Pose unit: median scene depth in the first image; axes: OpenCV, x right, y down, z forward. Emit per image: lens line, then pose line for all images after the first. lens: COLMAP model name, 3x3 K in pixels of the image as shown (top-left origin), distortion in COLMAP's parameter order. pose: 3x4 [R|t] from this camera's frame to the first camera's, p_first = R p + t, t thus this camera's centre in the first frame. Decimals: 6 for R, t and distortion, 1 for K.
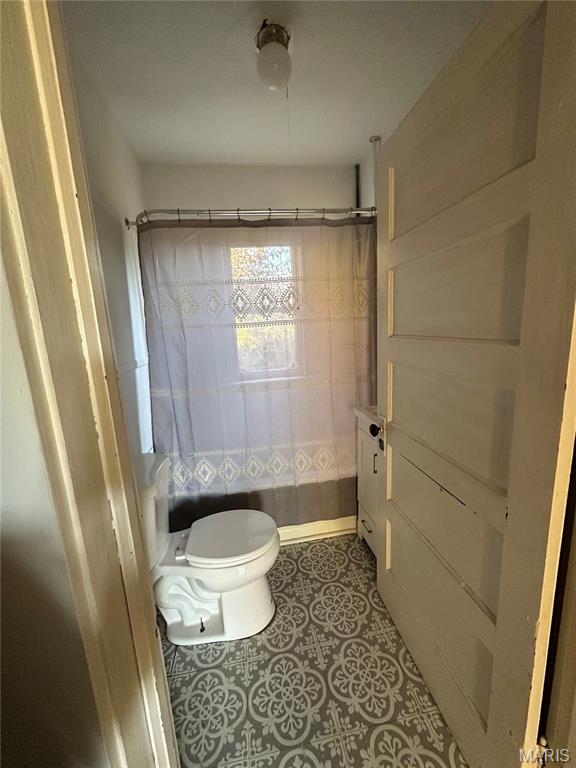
lens RADIAL K [[306.8, 0, 287.4], [0, 306.8, 382.4], [0, 0, 1]] dist [-0.009716, 0.001797]
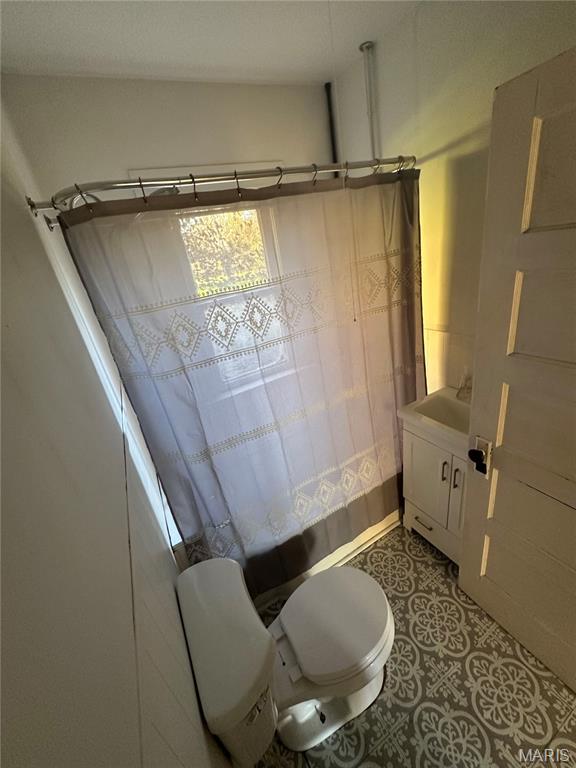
lens RADIAL K [[306.8, 0, 288.0], [0, 306.8, 382.8], [0, 0, 1]] dist [-0.009716, 0.001797]
pose [[0.938459, -0.228326, 0.259157, -0.312907], [0.175604, 0.961530, 0.211245, -0.254600], [-0.297420, -0.152736, 0.942451, 0.299138]]
